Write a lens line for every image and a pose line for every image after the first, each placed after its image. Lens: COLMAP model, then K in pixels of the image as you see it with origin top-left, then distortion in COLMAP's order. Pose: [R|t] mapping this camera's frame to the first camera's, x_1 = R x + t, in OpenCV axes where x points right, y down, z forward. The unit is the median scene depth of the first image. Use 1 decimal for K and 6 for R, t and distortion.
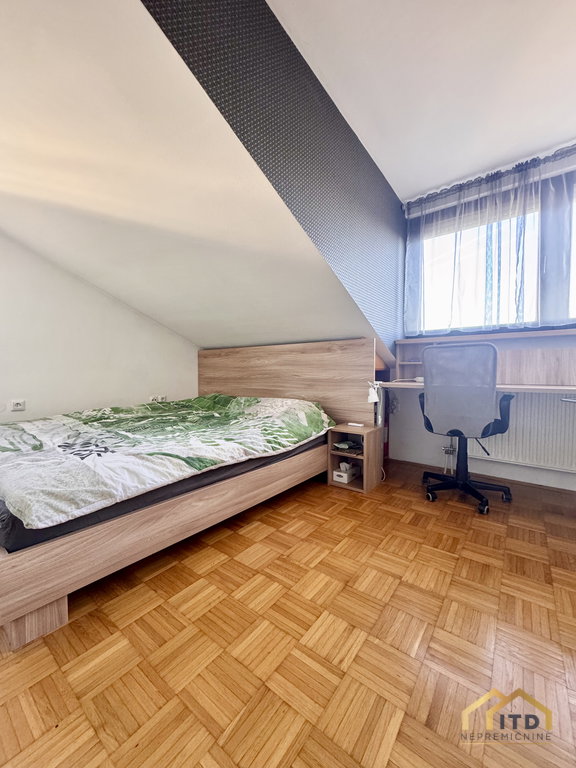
lens RADIAL K [[306.8, 0, 286.3], [0, 306.8, 383.1], [0, 0, 1]] dist [-0.004412, 0.000658]
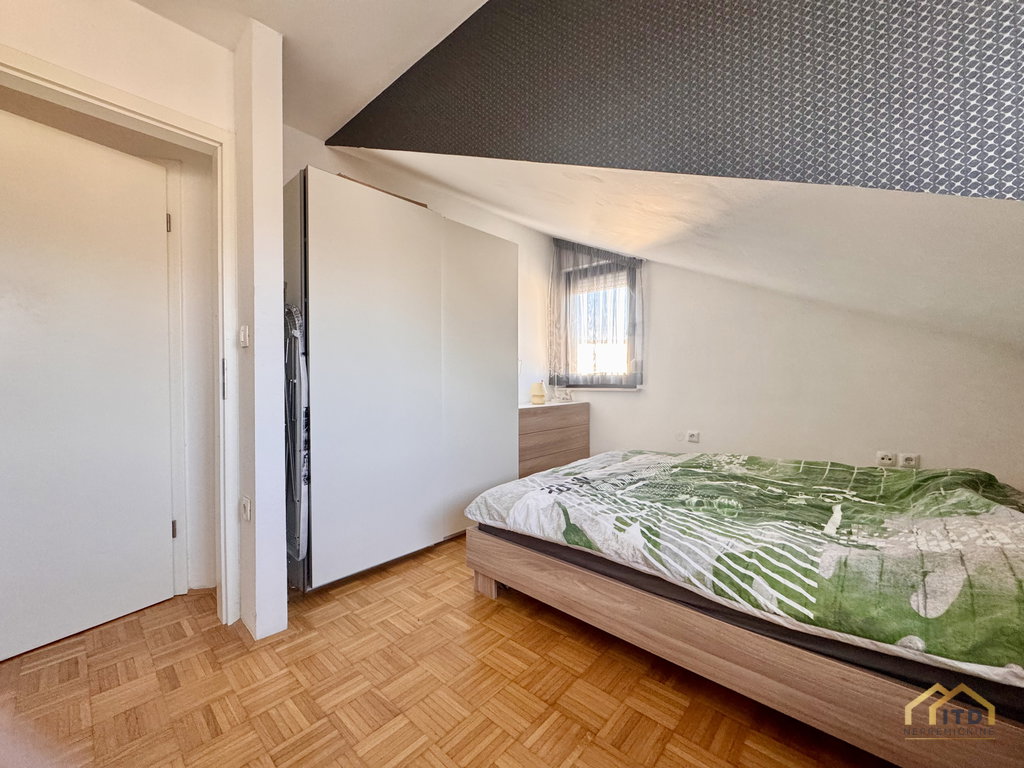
lens RADIAL K [[409.1, 0, 510.4], [0, 409.1, 382.2], [0, 0, 1]] dist [-0.004412, 0.000658]
pose [[-0.077768, 0.002347, -0.996969, 0.862082], [-0.026689, 0.999634, 0.004435, -0.165077], [0.996614, 0.026953, -0.077677, 0.907633]]
